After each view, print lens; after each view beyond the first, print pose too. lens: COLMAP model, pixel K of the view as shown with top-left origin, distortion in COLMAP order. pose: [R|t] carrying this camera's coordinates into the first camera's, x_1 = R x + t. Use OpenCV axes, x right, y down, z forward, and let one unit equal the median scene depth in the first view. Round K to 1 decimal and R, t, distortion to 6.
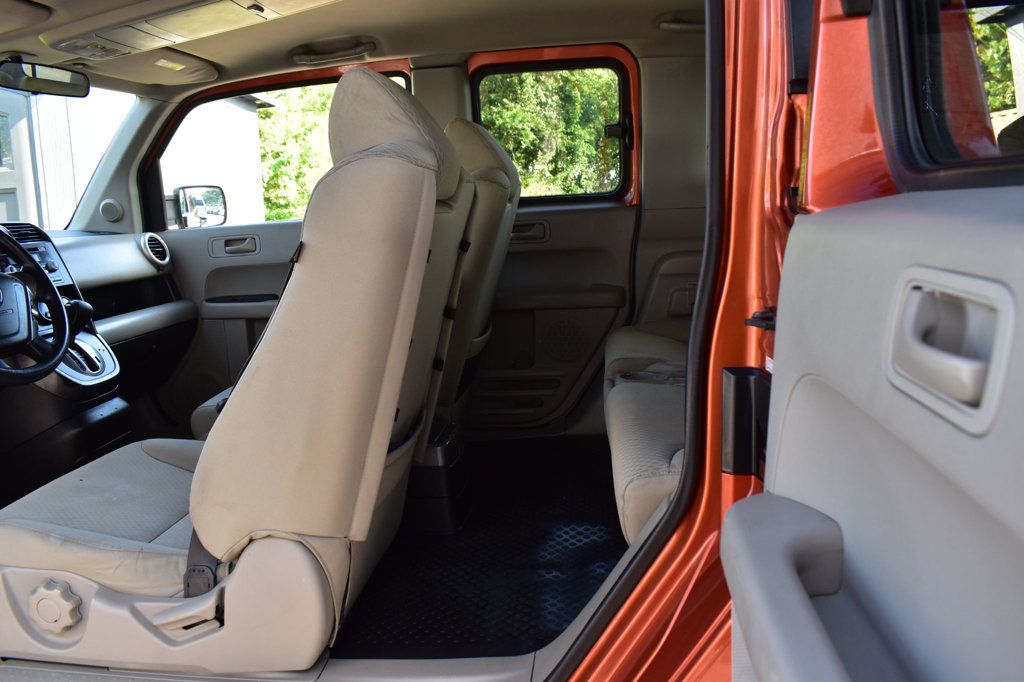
lens RADIAL K [[798.3, 0, 513.2], [0, 798.3, 342.4], [0, 0, 1]] dist [-0.105436, 0.030295]
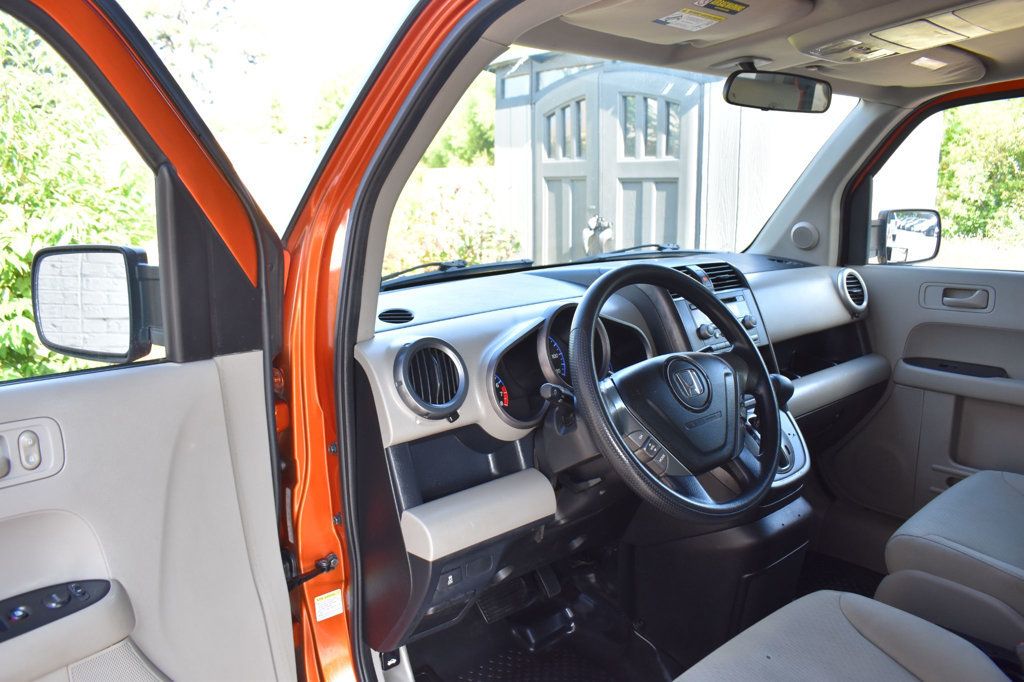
lens RADIAL K [[798.3, 0, 517.2], [0, 798.3, 341.4], [0, 0, 1]] dist [-0.105436, 0.030295]
pose [[0.743642, 0.161003, -0.648903, -0.183005], [-0.135520, 0.986723, 0.089515, -0.092225], [0.654699, 0.021372, 0.755587, 0.164786]]
